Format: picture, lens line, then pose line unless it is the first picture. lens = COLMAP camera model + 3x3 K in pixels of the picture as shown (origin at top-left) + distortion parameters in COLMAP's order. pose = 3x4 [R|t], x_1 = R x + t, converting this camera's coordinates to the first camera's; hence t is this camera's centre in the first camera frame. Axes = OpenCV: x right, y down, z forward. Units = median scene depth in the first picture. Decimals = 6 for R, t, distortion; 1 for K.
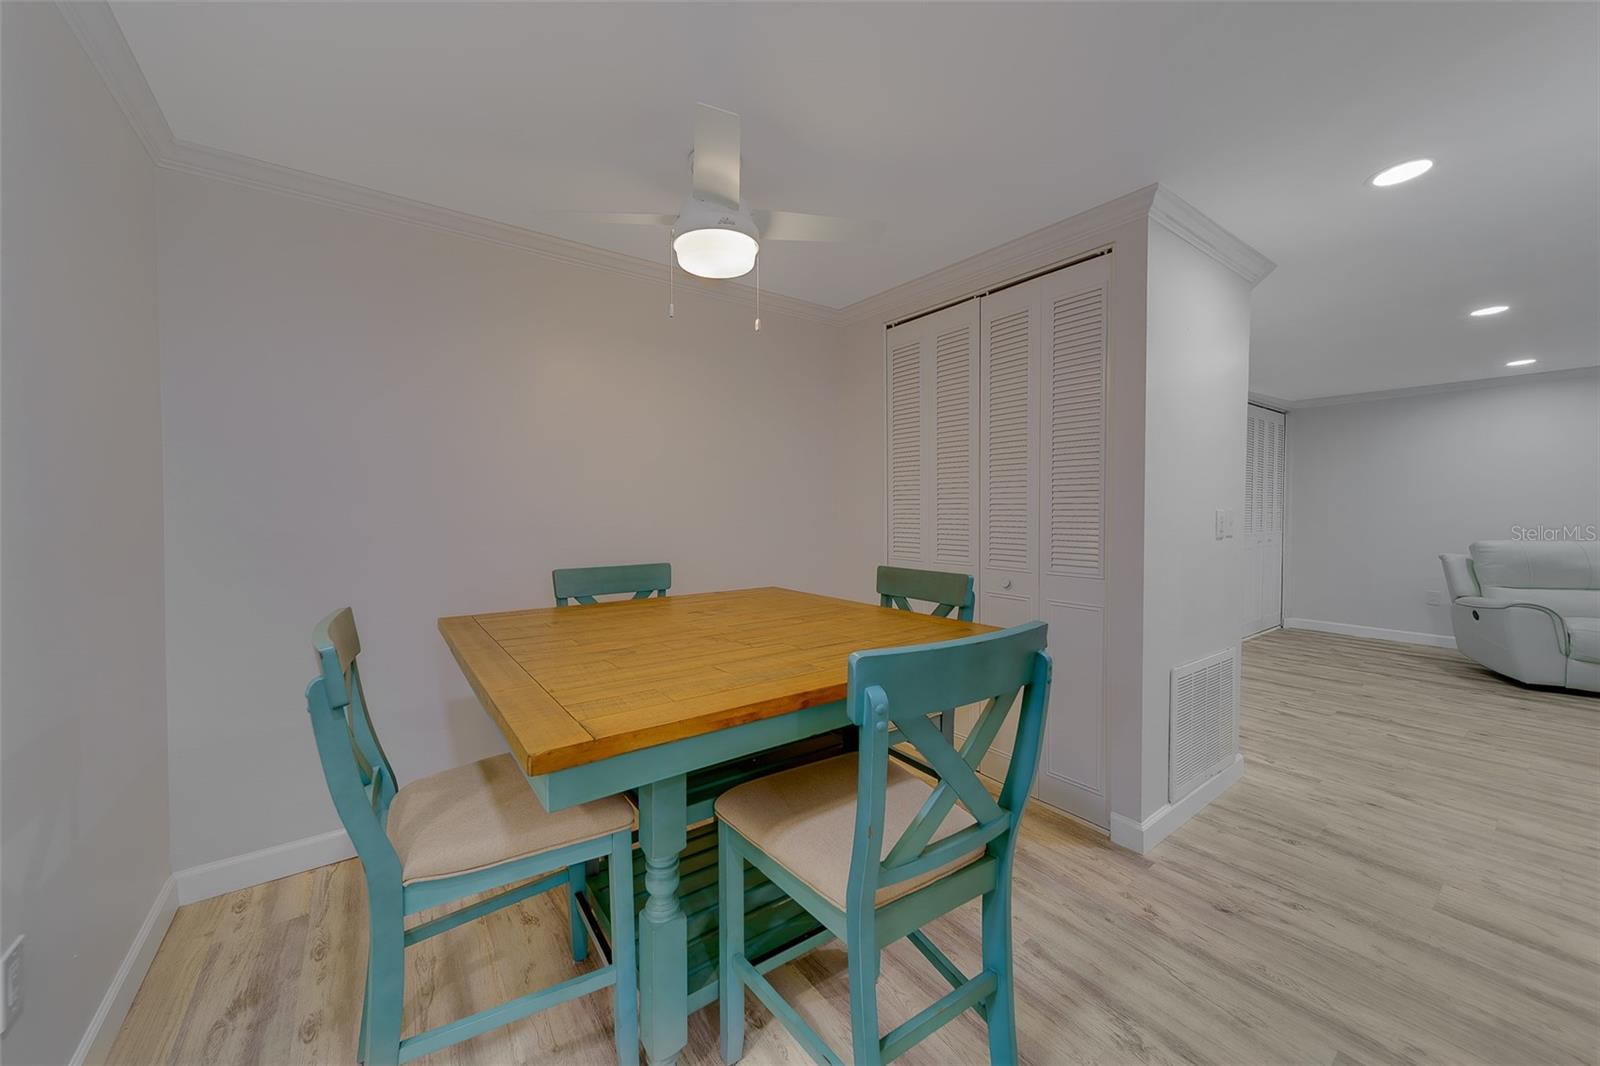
lens RADIAL K [[587.9, 0, 775.6], [0, 587.9, 527.3], [0, 0, 1]] dist [0.001996, 0.000355]
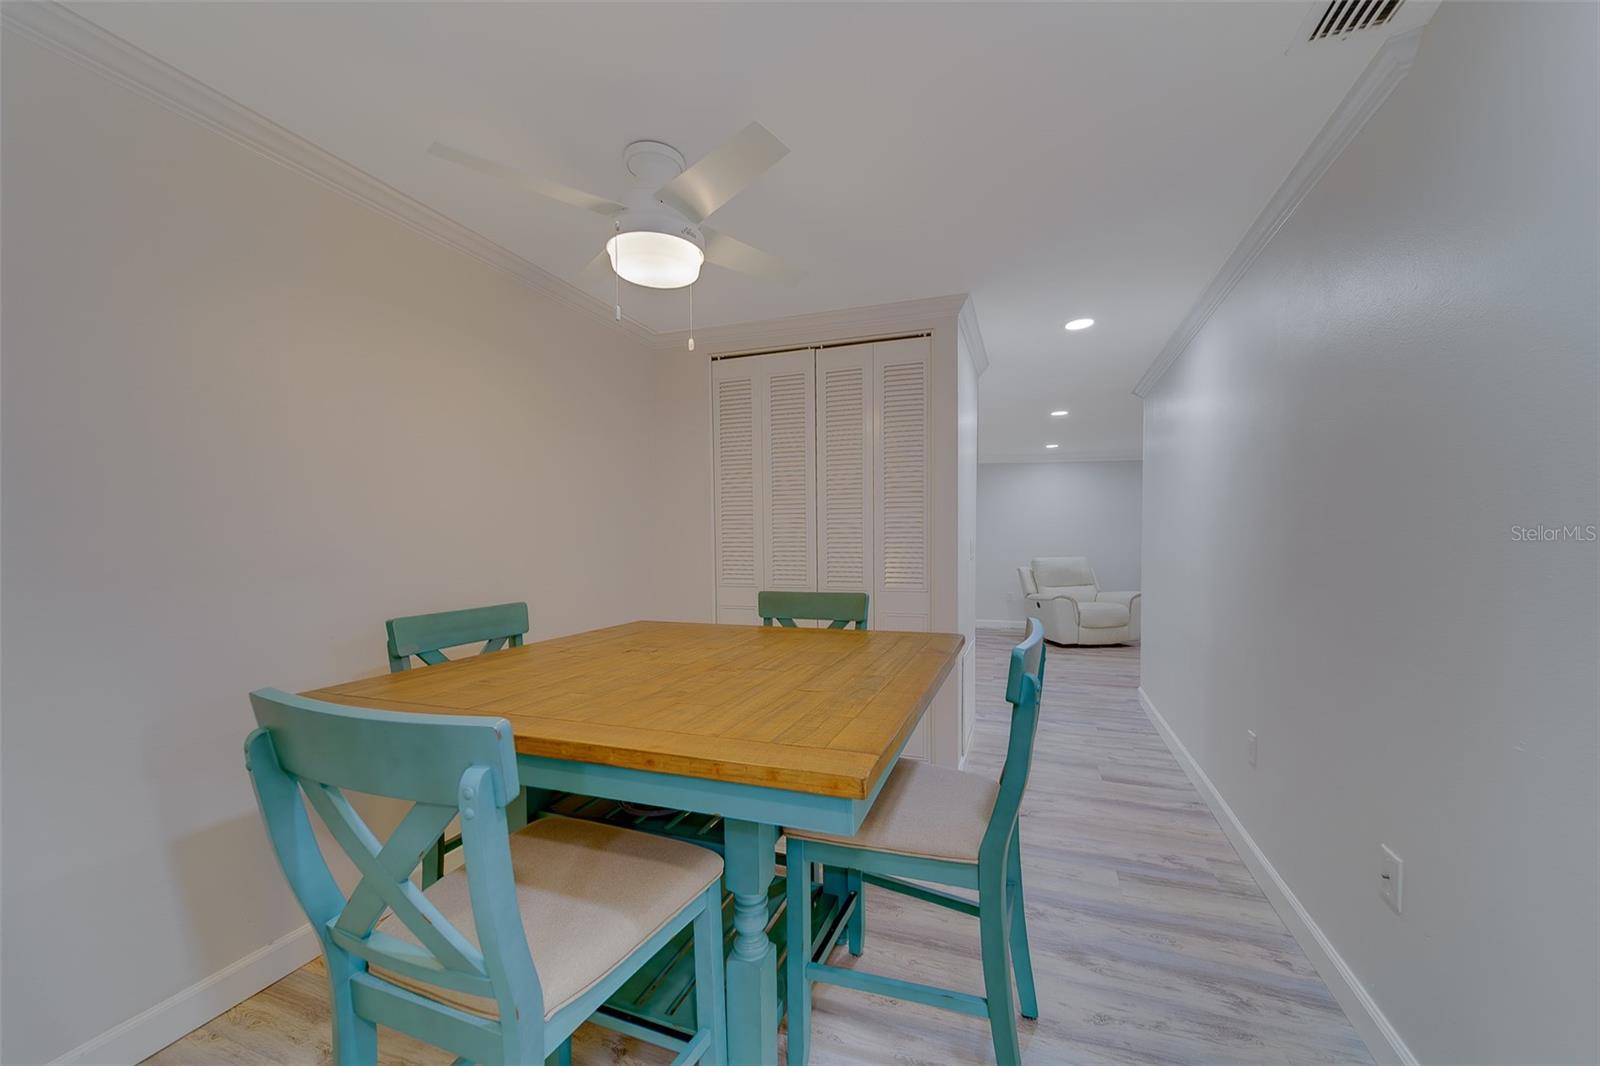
lens RADIAL K [[599.2, 0, 808.4], [0, 599.2, 561.4], [0, 0, 1]] dist [-0.000149, 0.000021]
pose [[0.820432, -0.024273, 0.571228, -0.400646], [0.021323, 0.999702, 0.011855, 0.001418], [-0.571346, 0.002454, 0.820706, 0.080716]]
